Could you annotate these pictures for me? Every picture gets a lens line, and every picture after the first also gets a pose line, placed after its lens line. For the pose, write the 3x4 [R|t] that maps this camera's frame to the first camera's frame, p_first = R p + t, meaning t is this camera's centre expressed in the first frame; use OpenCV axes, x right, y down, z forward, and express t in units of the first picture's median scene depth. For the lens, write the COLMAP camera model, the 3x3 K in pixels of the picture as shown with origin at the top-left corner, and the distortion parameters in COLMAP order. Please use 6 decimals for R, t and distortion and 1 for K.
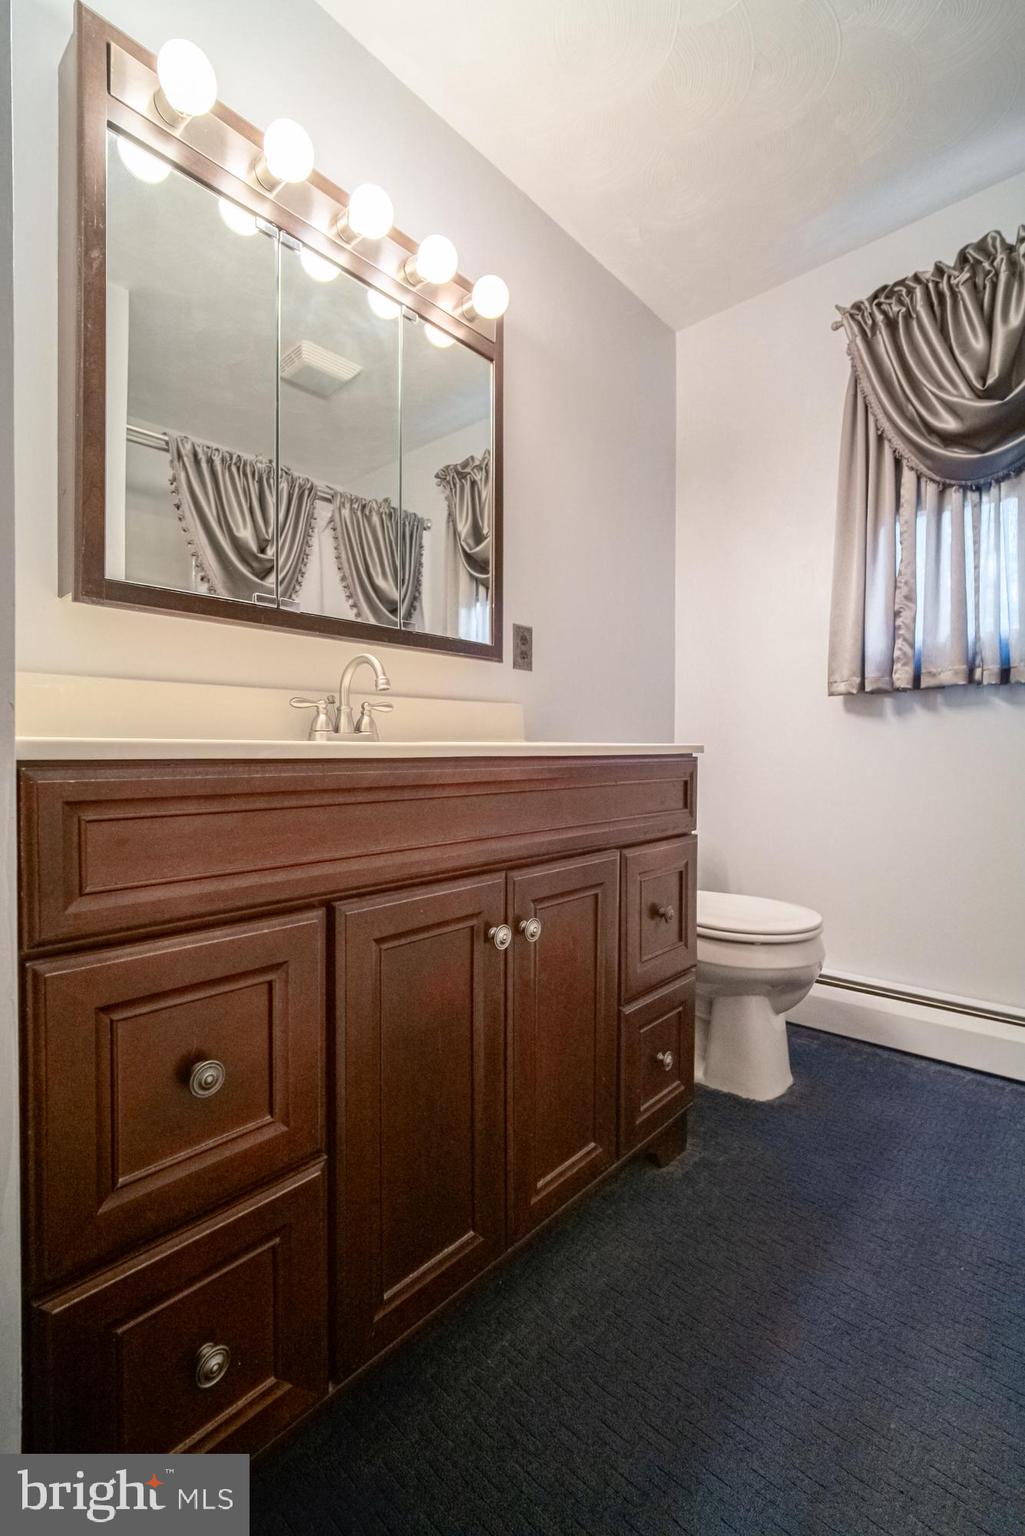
lens RADIAL K [[674.9, 0, 519.6], [0, 674.9, 765.1], [0, 0, 1]] dist [-0.030061, 0.008843]
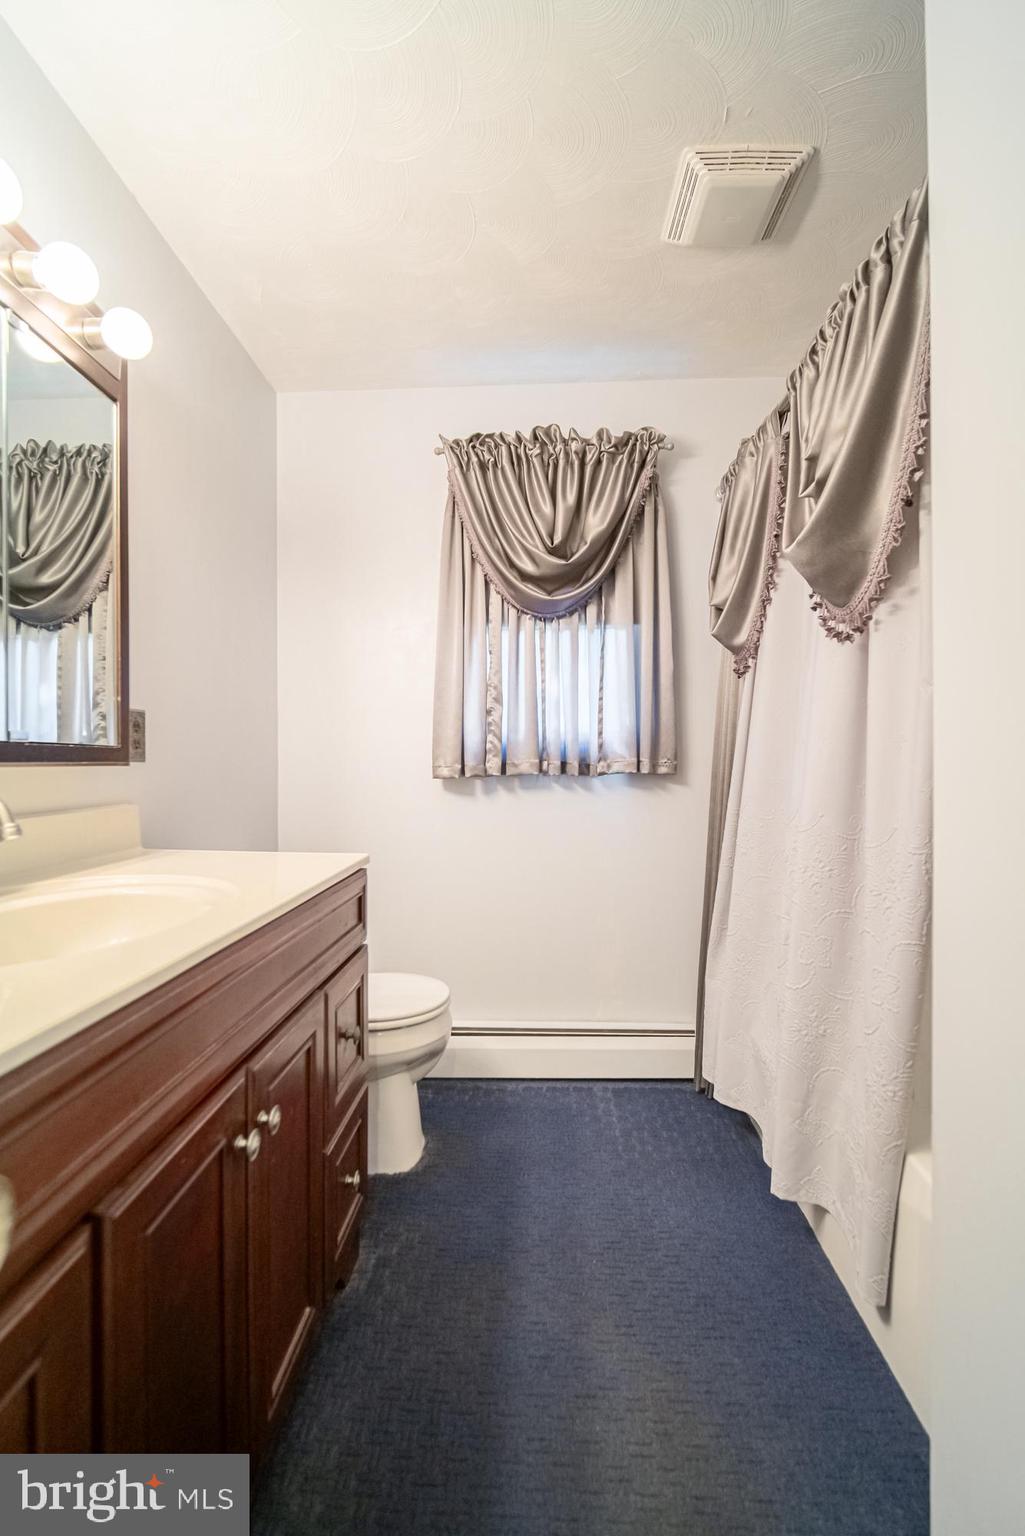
lens RADIAL K [[674.9, 0, 519.6], [0, 674.9, 765.1], [0, 0, 1]] dist [-0.030061, 0.008843]
pose [[0.765388, -0.005395, 0.643546, -0.169349], [0.015853, 0.999819, -0.010473, -0.122139], [-0.643374, 0.018218, 0.765336, 0.049933]]
